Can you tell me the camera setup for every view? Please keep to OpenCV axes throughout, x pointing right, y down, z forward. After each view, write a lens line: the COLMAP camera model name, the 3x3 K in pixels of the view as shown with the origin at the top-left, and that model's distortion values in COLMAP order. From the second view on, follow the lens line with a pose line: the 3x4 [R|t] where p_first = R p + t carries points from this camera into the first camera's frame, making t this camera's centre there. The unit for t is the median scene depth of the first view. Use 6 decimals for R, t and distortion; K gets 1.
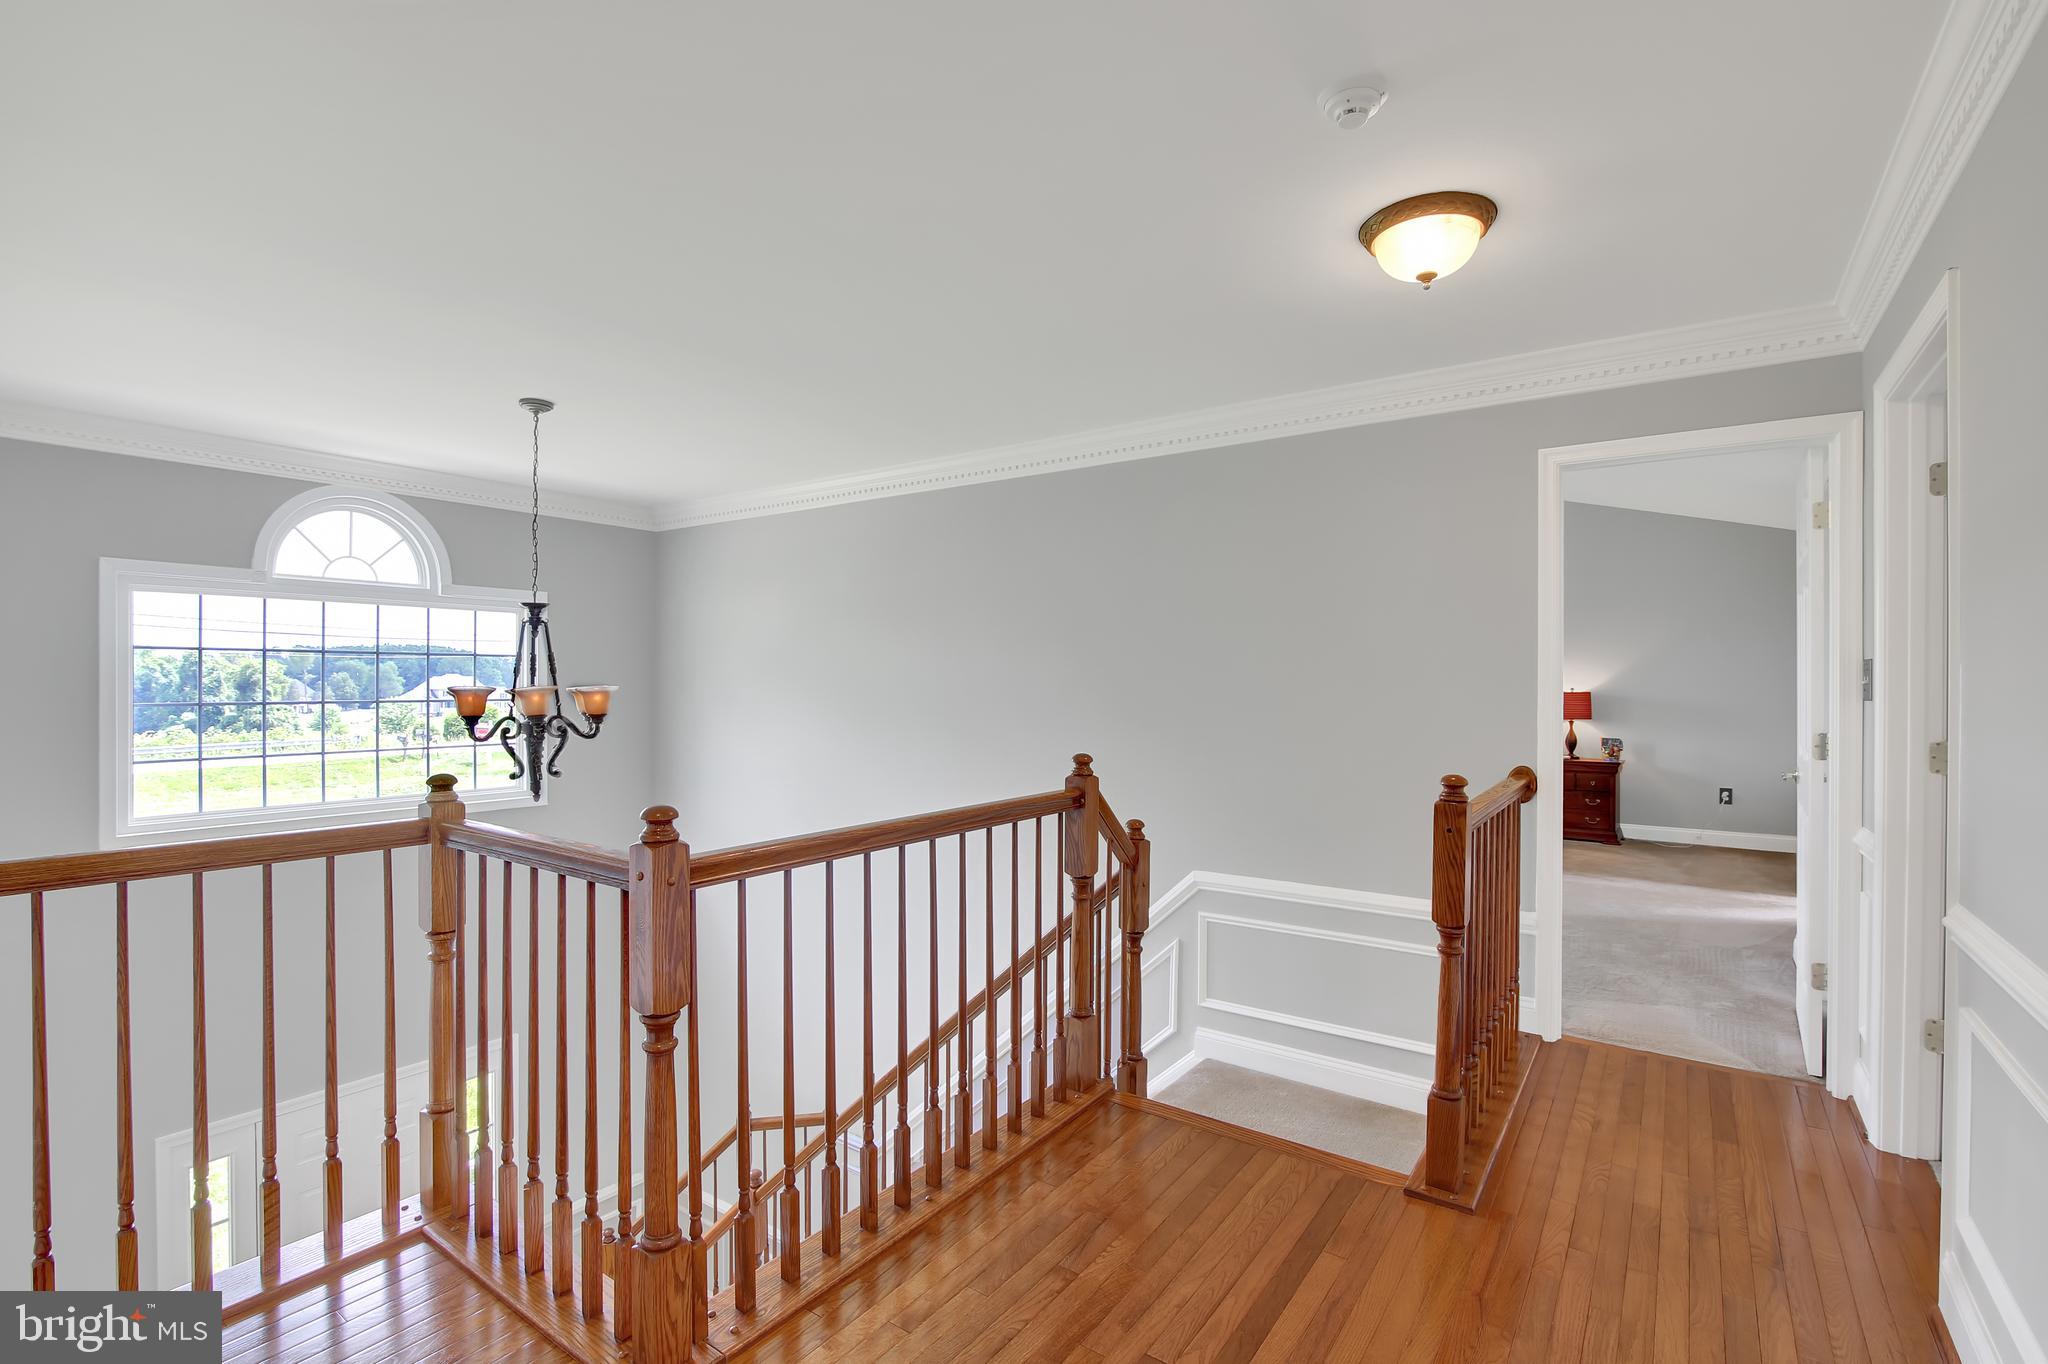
lens RADIAL K [[944.6, 0, 1024.0], [0, 944.6, 682.0], [0, 0, 1]] dist [0.000212, -0.013051]
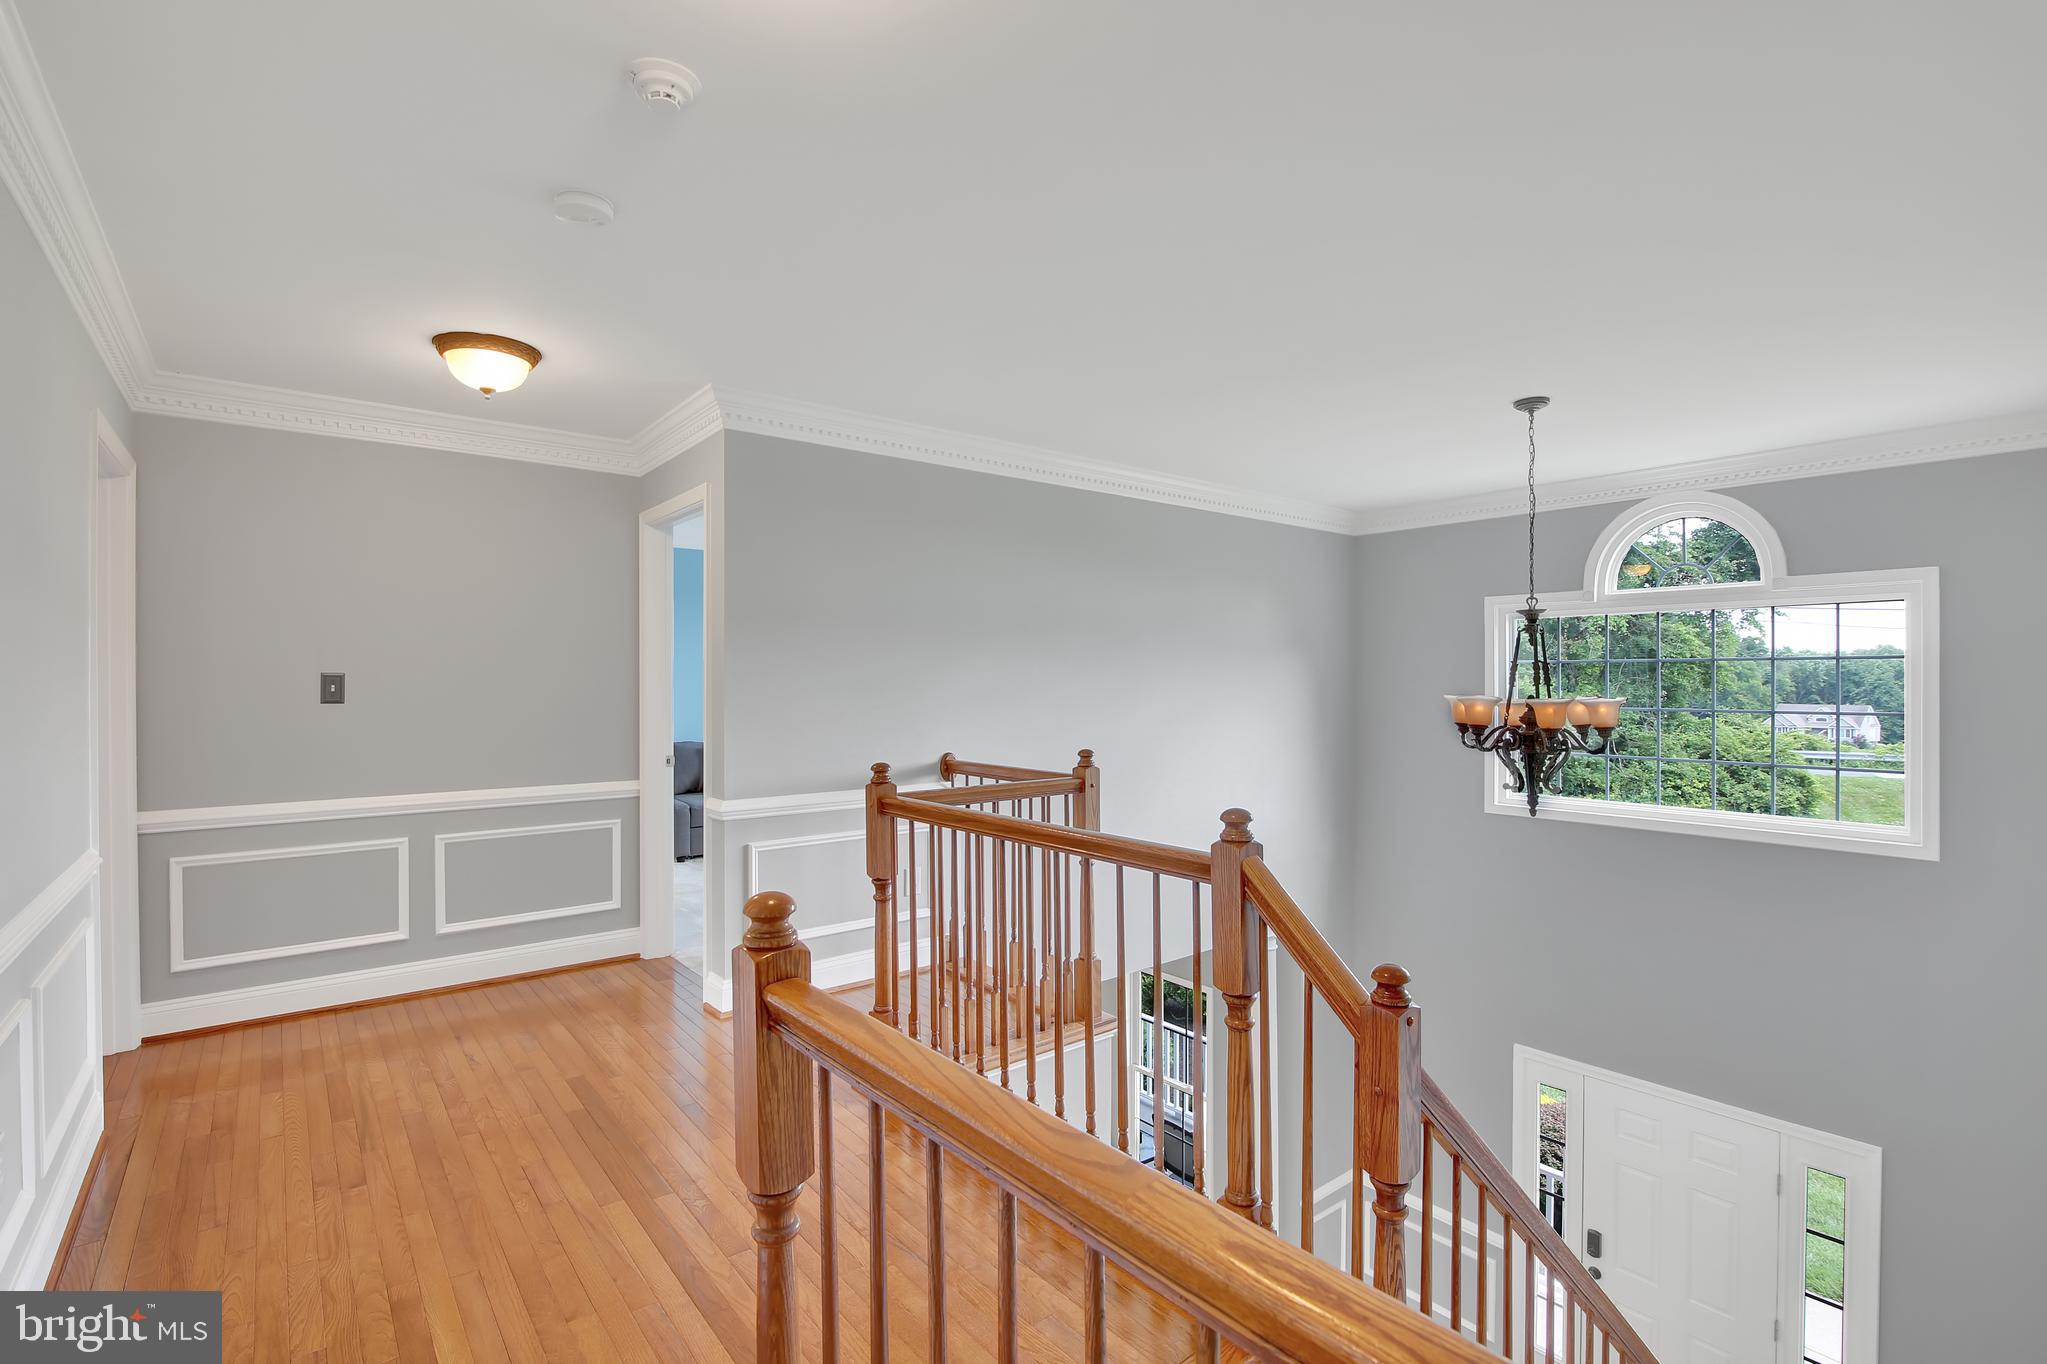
lens RADIAL K [[962.8, 0, 1020.1], [0, 962.8, 691.2], [0, 0, 1]] dist [-0.002273, -0.000373]
pose [[-0.271982, 0.005133, -0.962289, 0.566417], [-0.000038, 0.999986, 0.005345, -0.006681], [0.962302, 0.001490, -0.271978, 0.771693]]
